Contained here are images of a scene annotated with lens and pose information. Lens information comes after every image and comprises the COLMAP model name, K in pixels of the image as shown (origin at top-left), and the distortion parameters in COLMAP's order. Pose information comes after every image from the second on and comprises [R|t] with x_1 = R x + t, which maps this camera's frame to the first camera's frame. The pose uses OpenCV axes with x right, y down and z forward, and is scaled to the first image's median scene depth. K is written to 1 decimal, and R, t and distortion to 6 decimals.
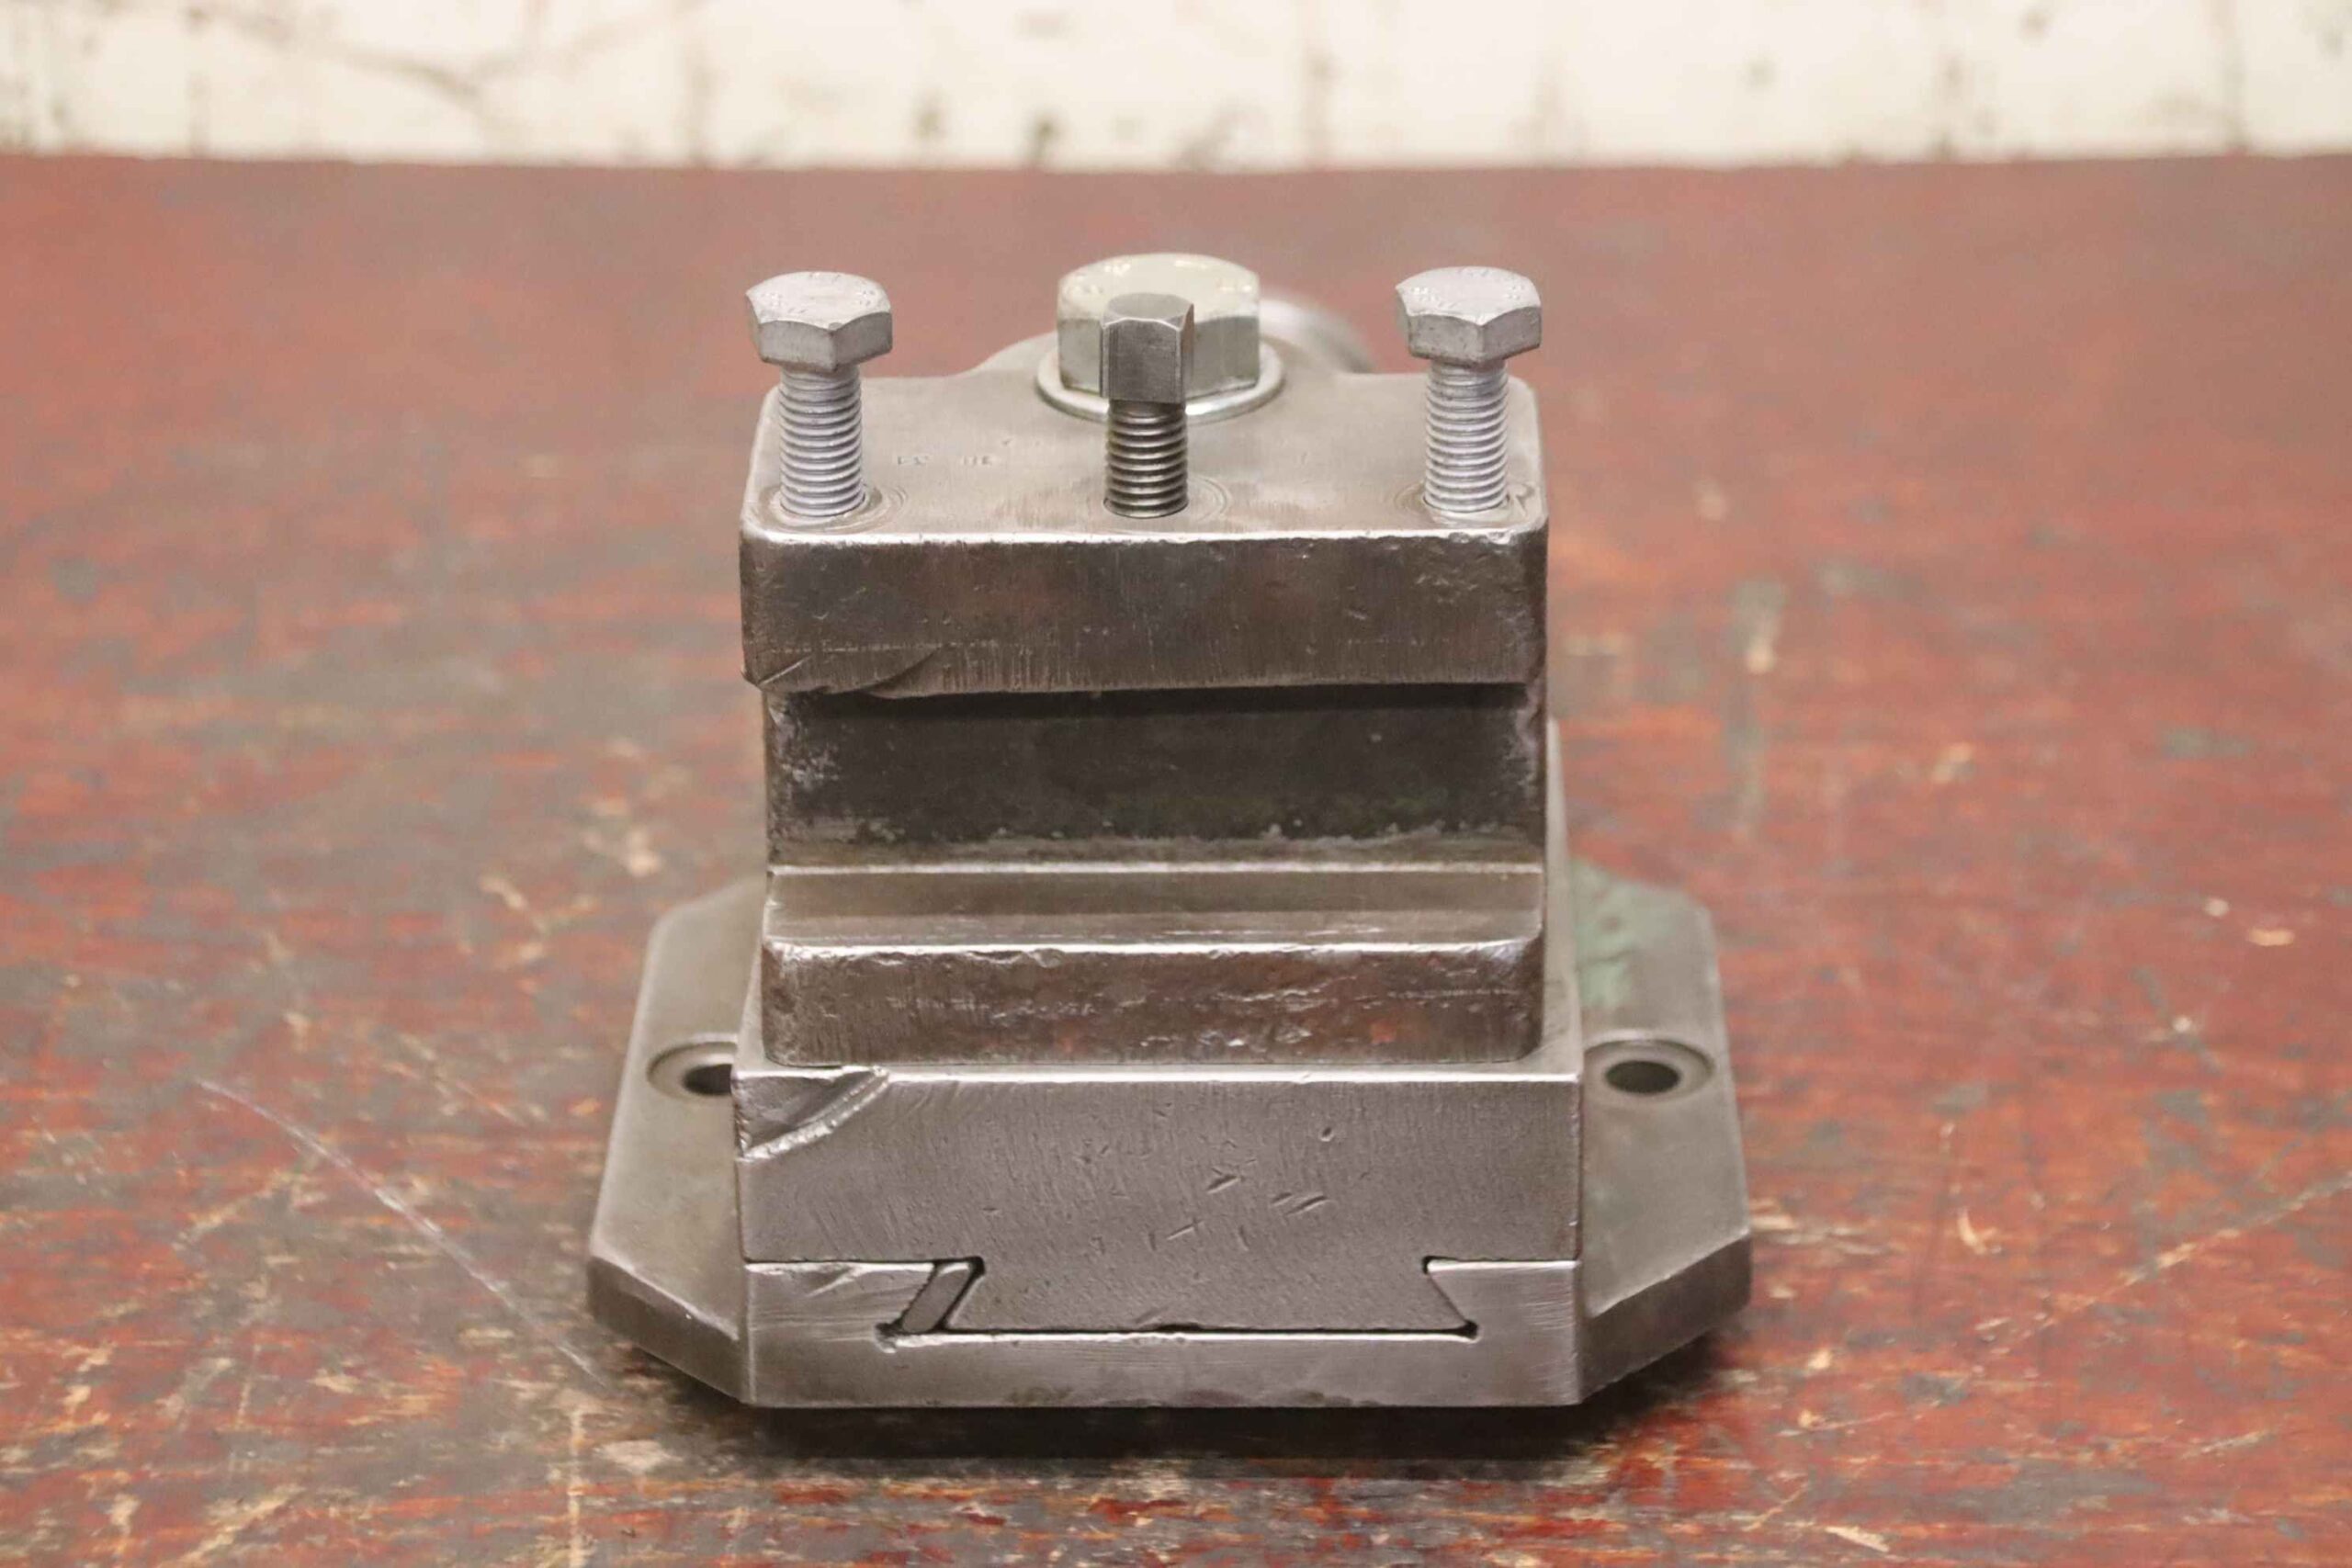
lens RADIAL K [[5895.0, 0, 1181.6], [0, 5895.0, 823.5], [0, 0, 1]] dist [0.303289, 0.346543]
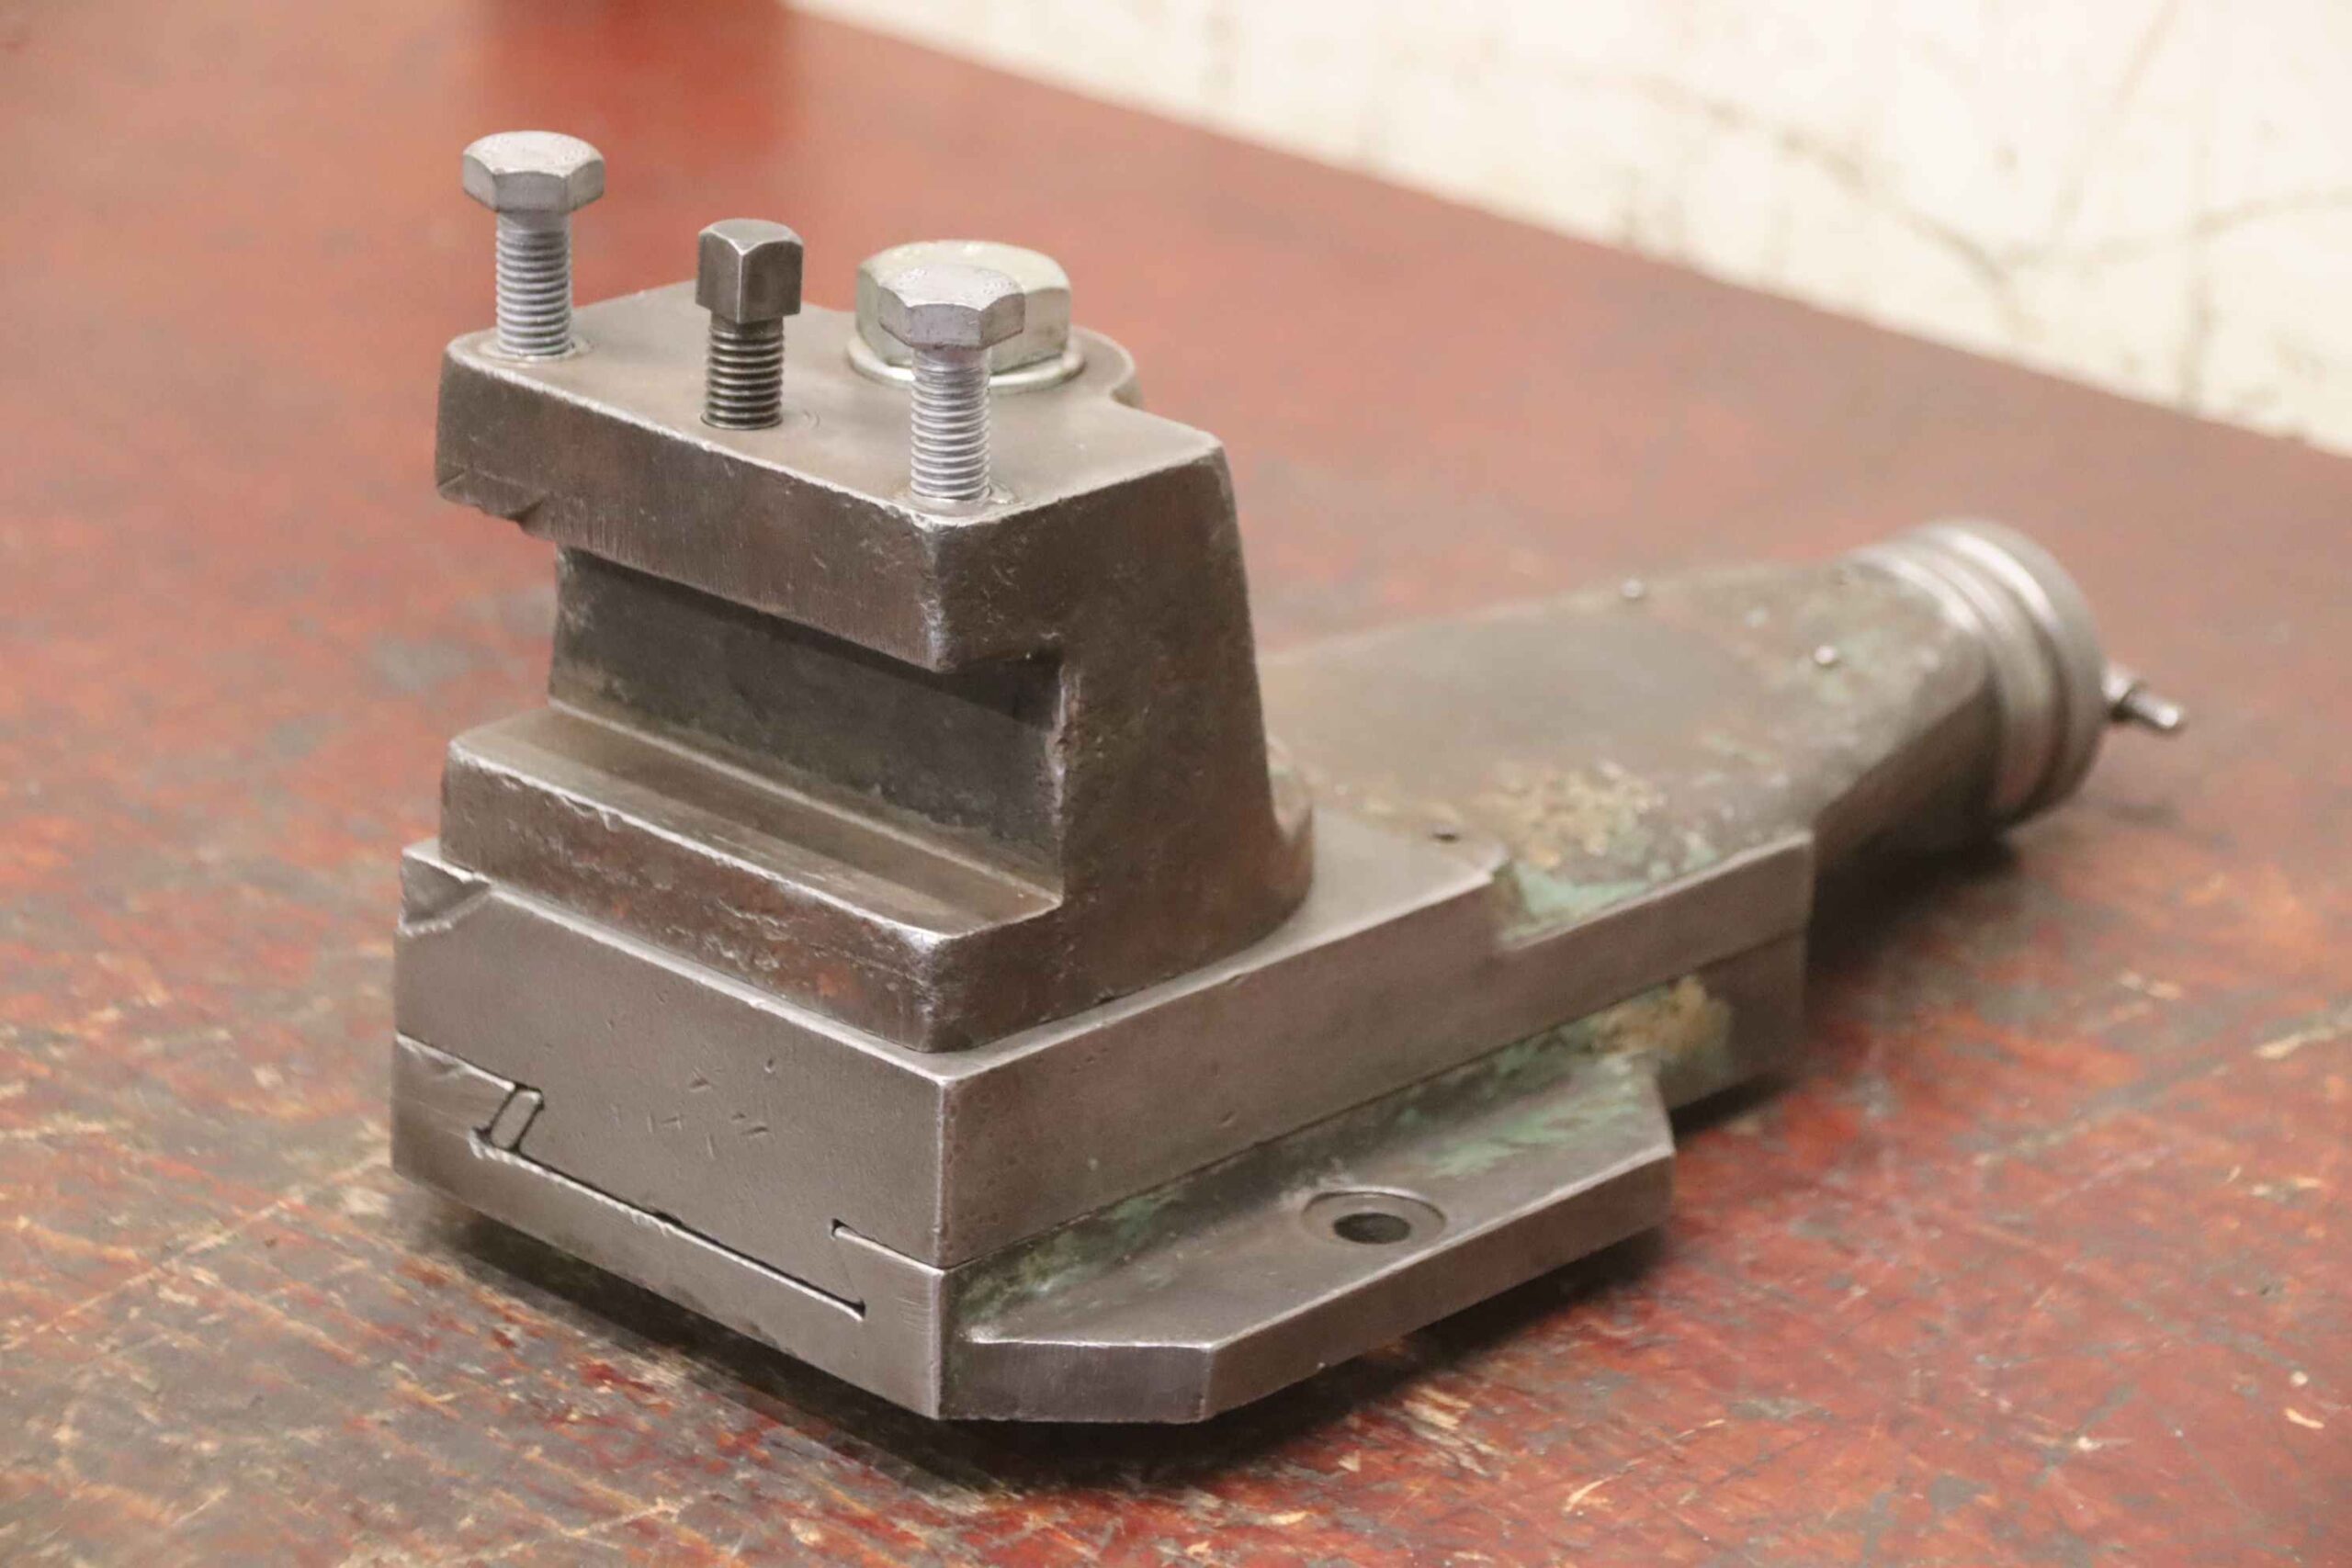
lens RADIAL K [[7025.6, 0, 1010.4], [0, 7025.6, 785.9], [0, 0, 1]] dist [0.519035, 0.832903]
pose [[0.729874, 0.277244, -0.624836, 0.785604], [-0.332520, 0.942624, 0.029832, -0.043095], [0.597256, 0.185997, 0.780186, 0.049553]]
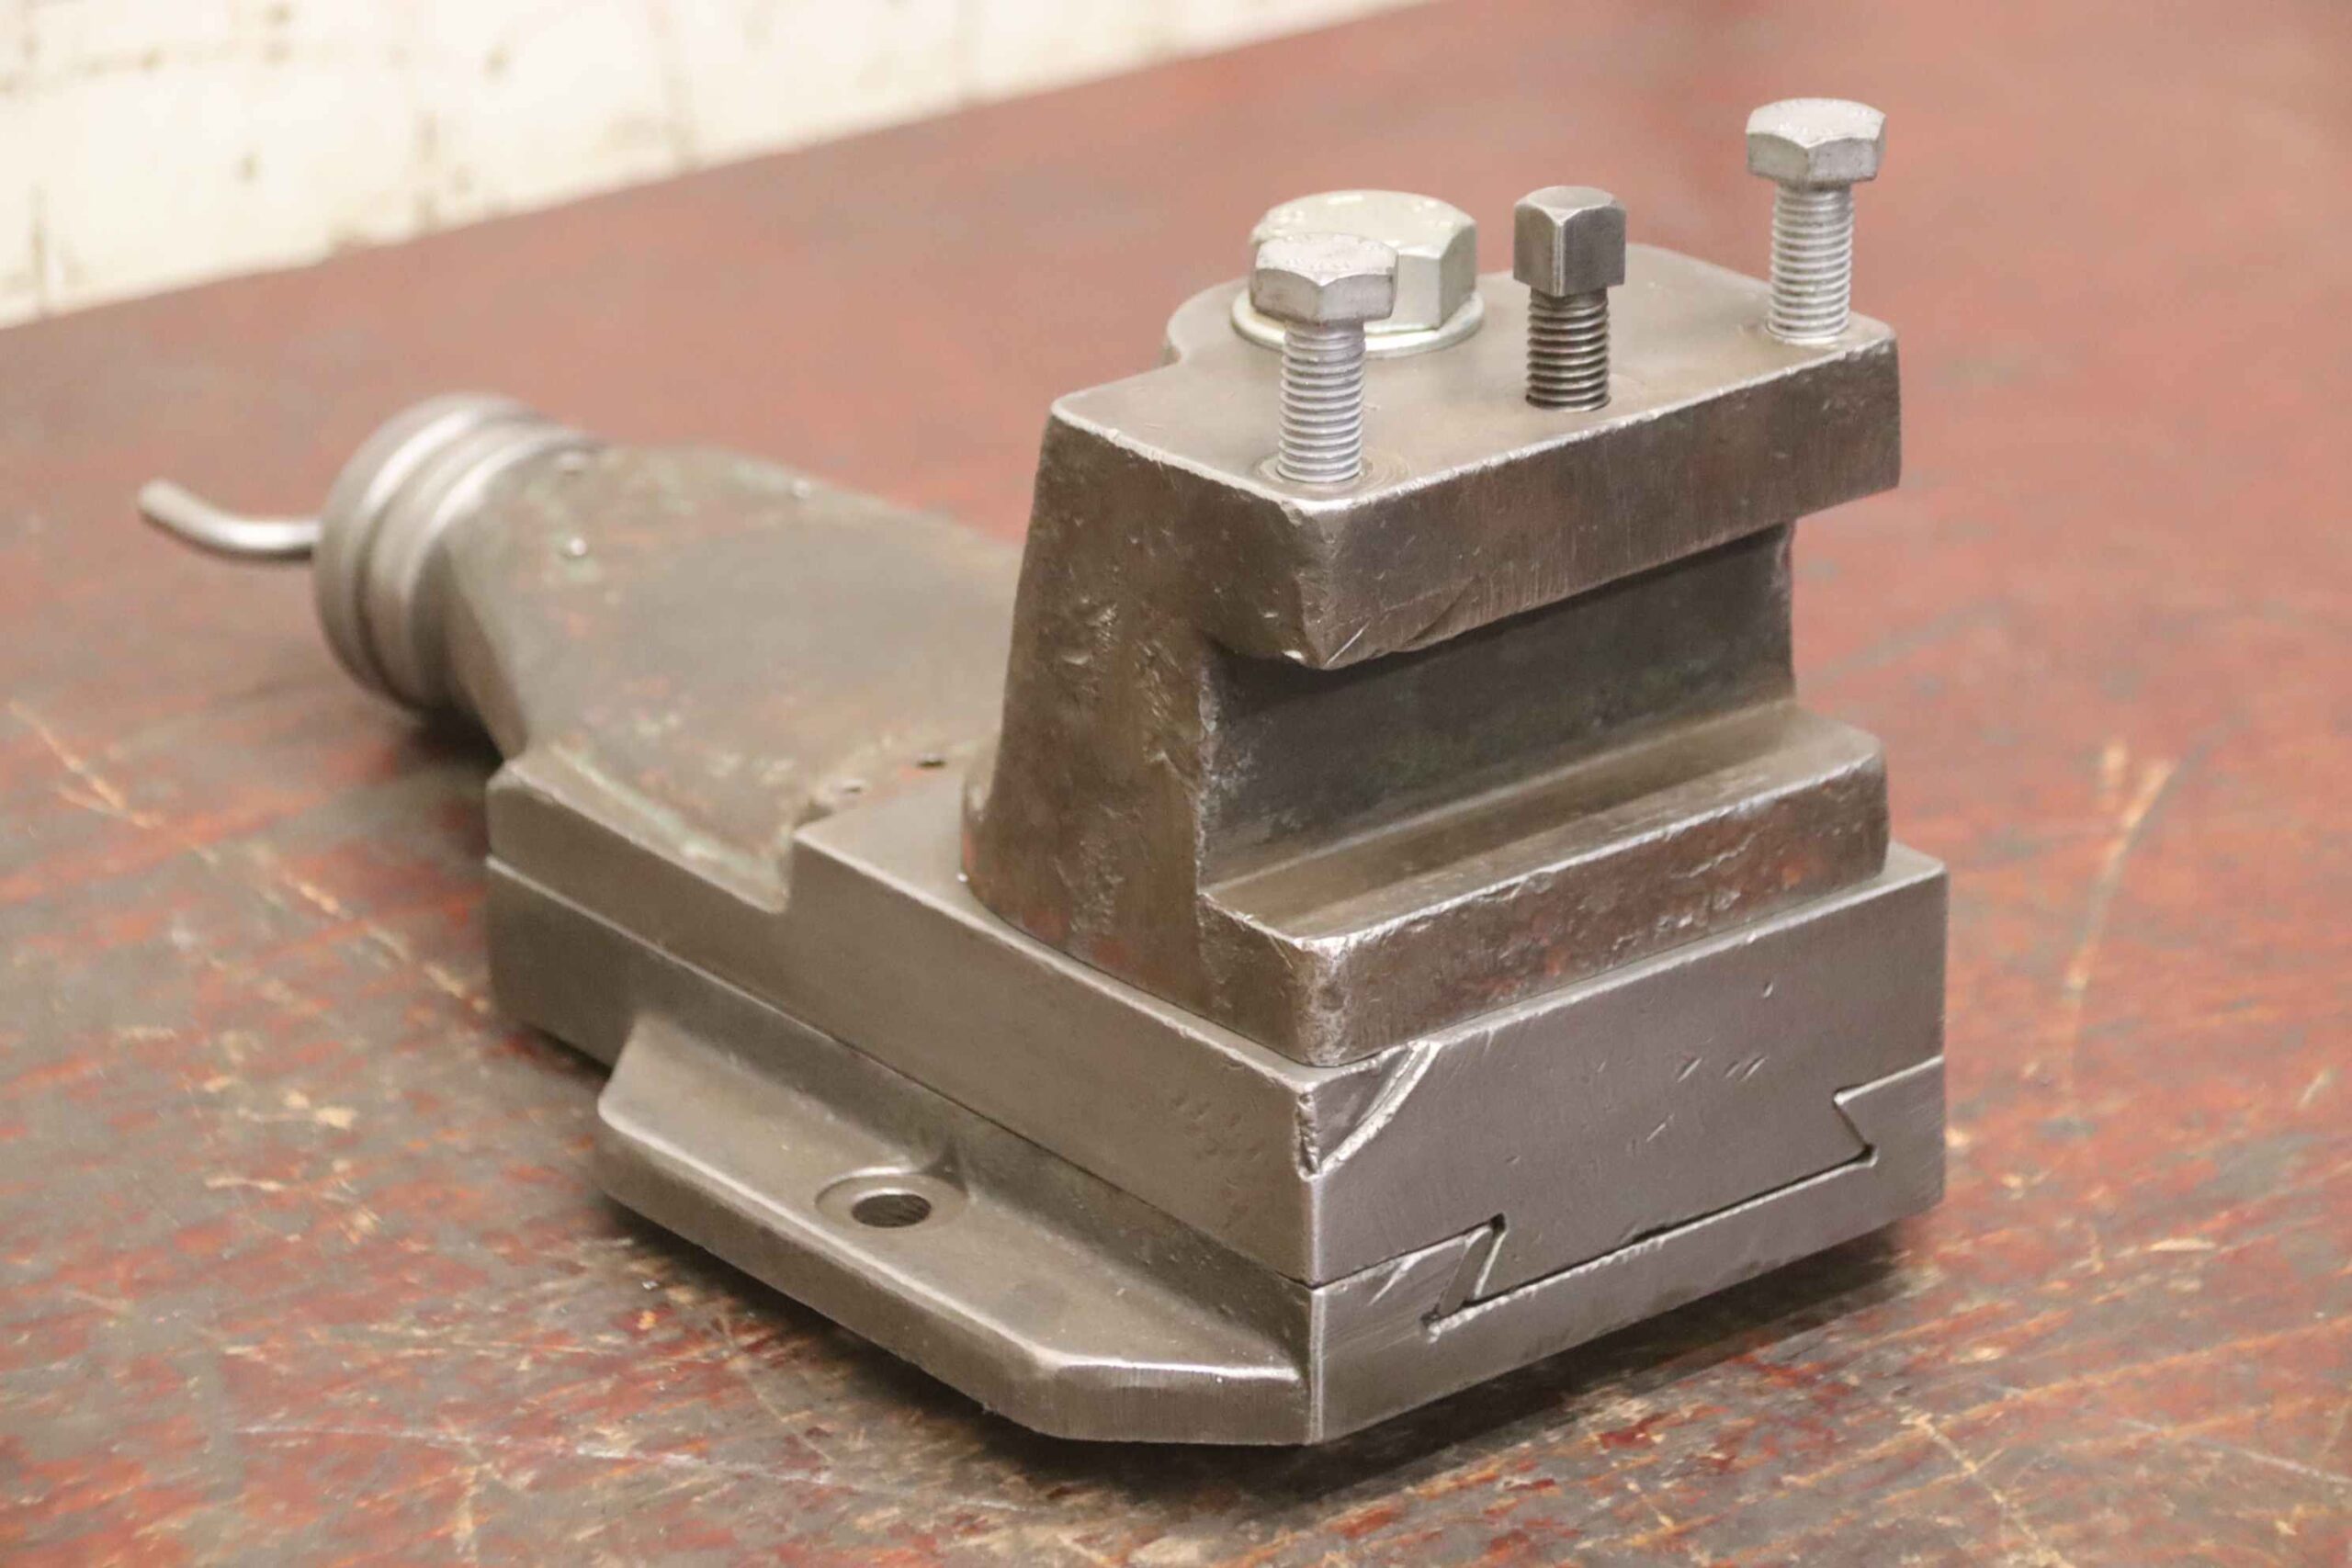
lens RADIAL K [[7430.0, 0, 1176.0], [0, 7430.0, 784.0], [0, 0, 1]] dist [0.393096, 0.238541]
pose [[0.762744, -0.240566, 0.600292, -0.776739], [0.283874, 0.958575, 0.023450, -0.037734], [-0.581066, 0.152521, 0.799437, 0.037425]]
